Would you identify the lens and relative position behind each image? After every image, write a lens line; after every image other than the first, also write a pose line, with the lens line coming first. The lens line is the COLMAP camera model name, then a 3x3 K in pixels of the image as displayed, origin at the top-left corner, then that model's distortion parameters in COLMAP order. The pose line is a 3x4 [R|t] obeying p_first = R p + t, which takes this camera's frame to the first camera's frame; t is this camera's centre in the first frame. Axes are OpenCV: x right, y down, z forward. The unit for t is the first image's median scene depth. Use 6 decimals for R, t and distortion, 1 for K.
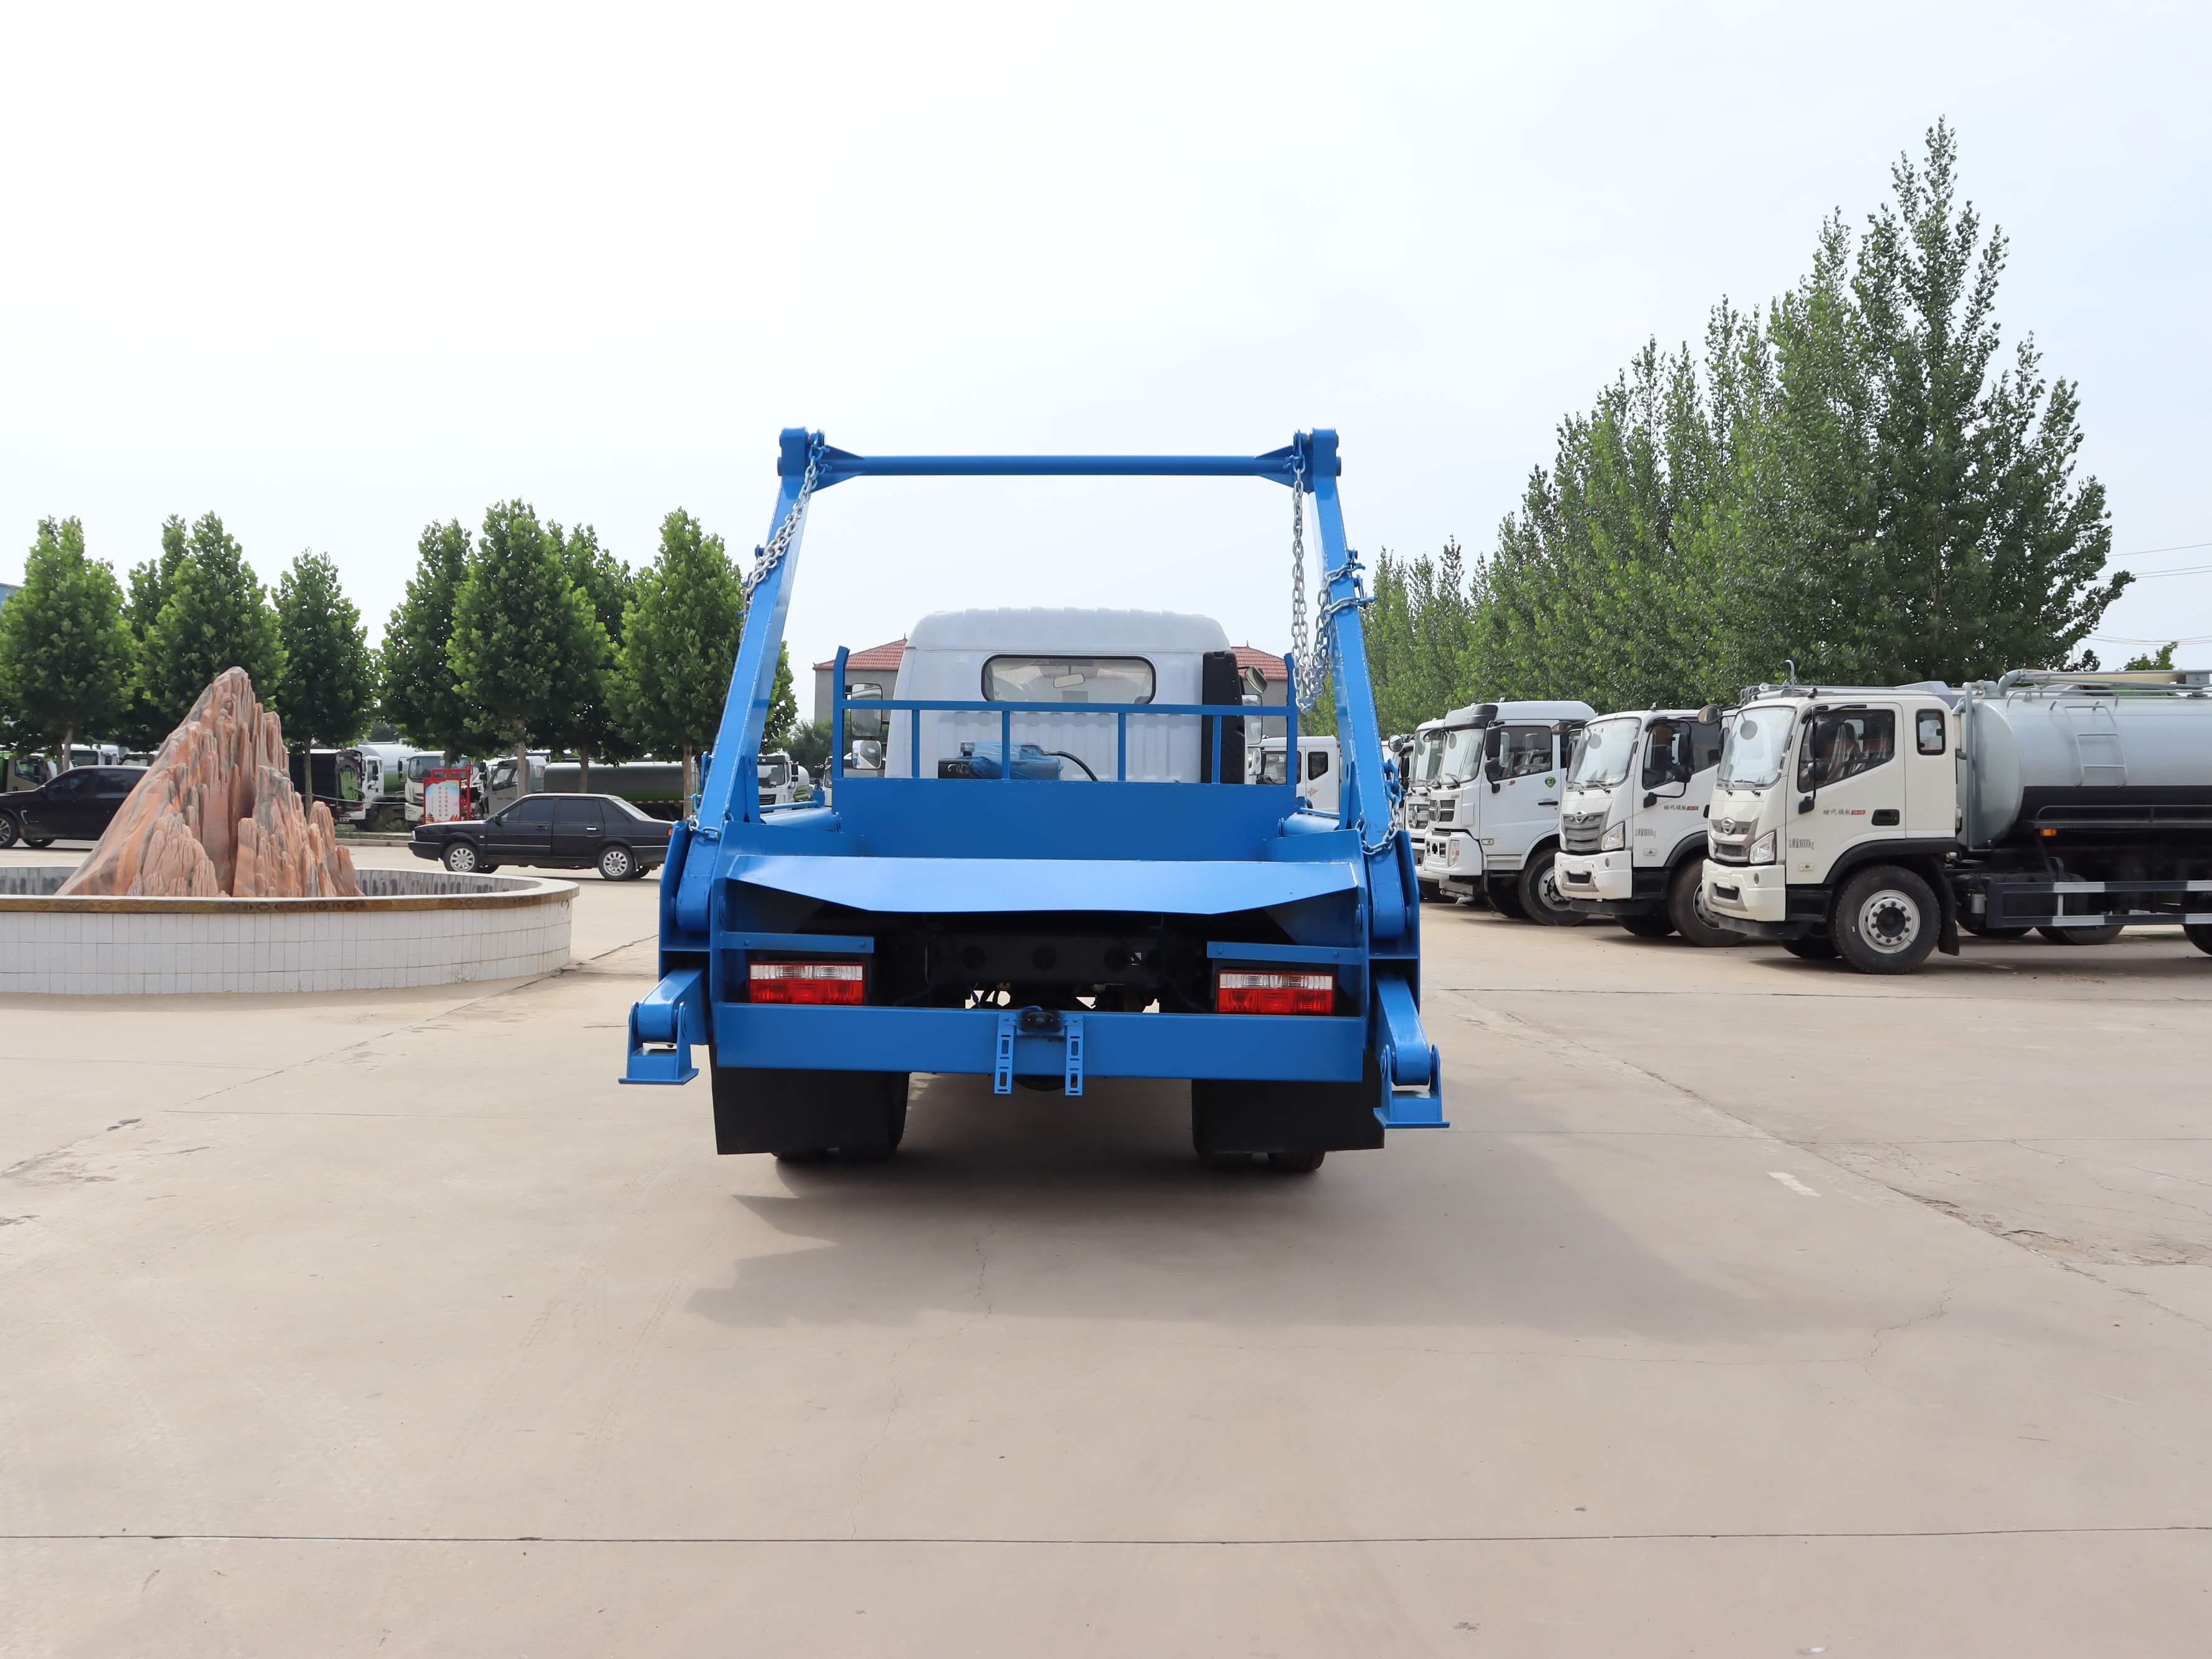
lens RADIAL K [[2044.2, 0, 1140.2], [0, 2044.2, 838.9], [0, 0, 1]] dist [-0.159387, 0.157980]
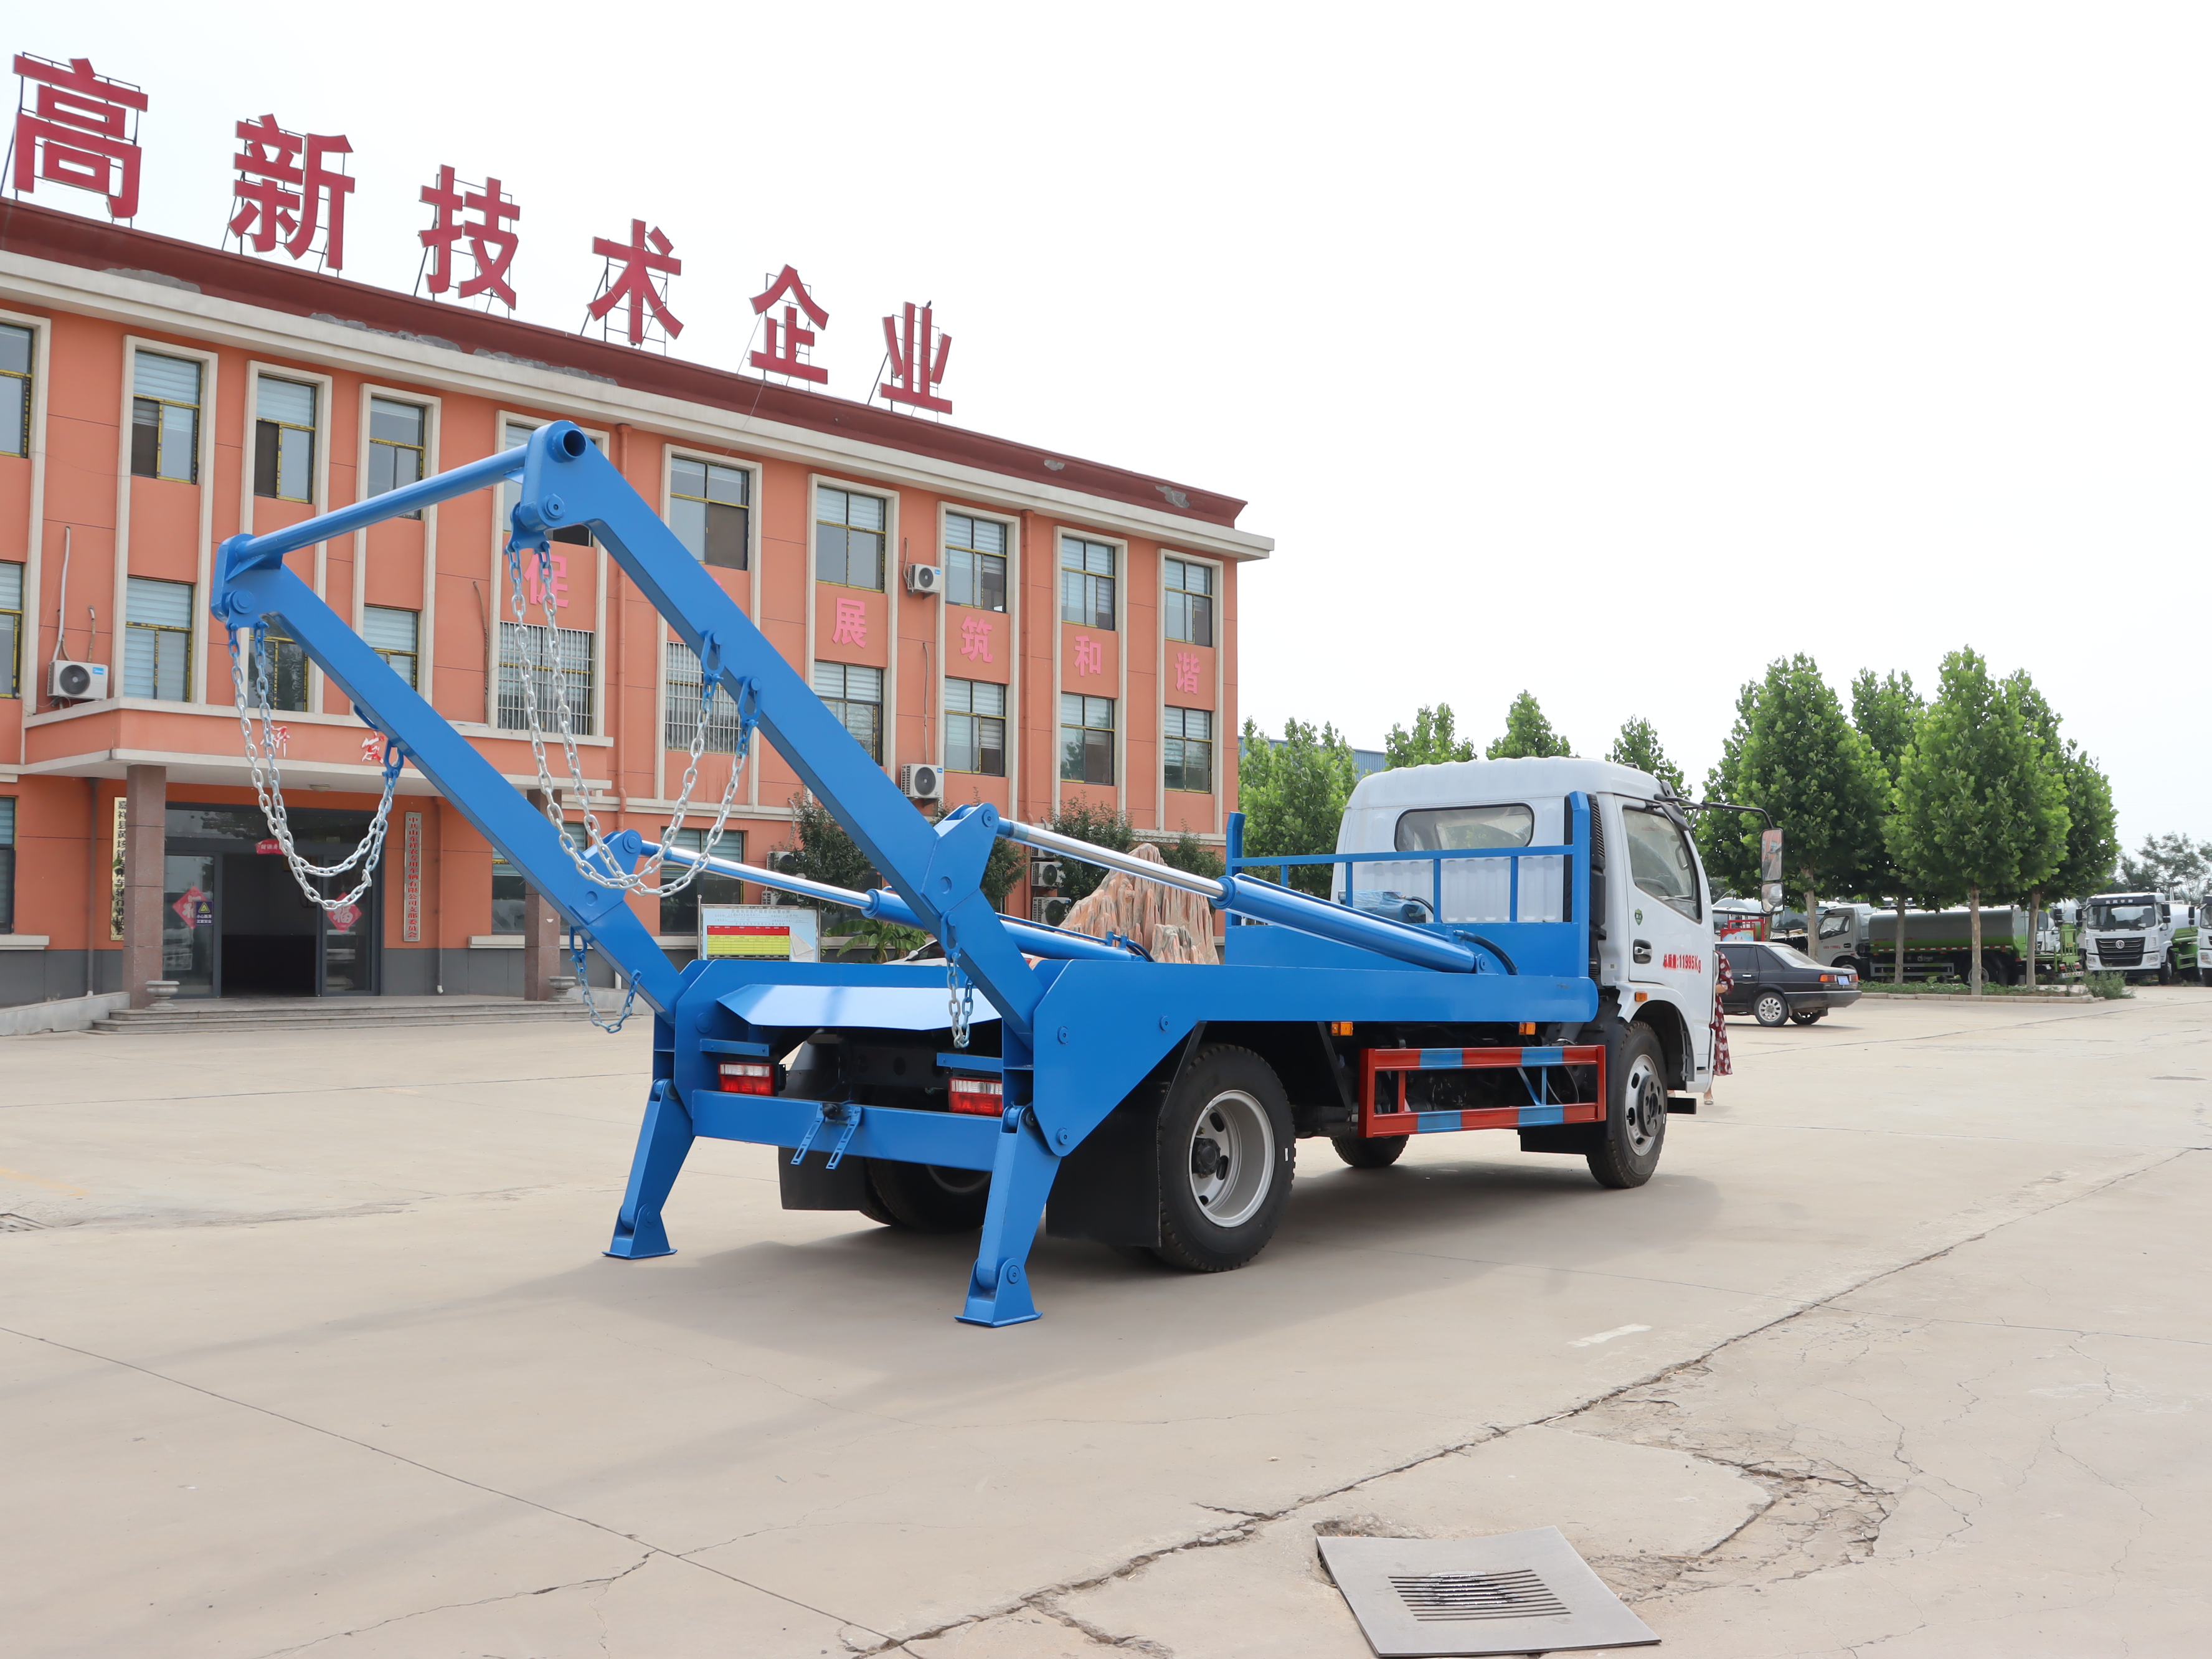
lens RADIAL K [[2044.2, 0, 1140.2], [0, 2044.2, 838.9], [0, 0, 1]] dist [-0.159387, 0.157980]
pose [[0.759451, -0.049773, -0.648658, 0.100318], [0.001094, 0.997165, -0.075234, 0.001520], [0.650564, 0.056427, 0.757353, 0.015546]]
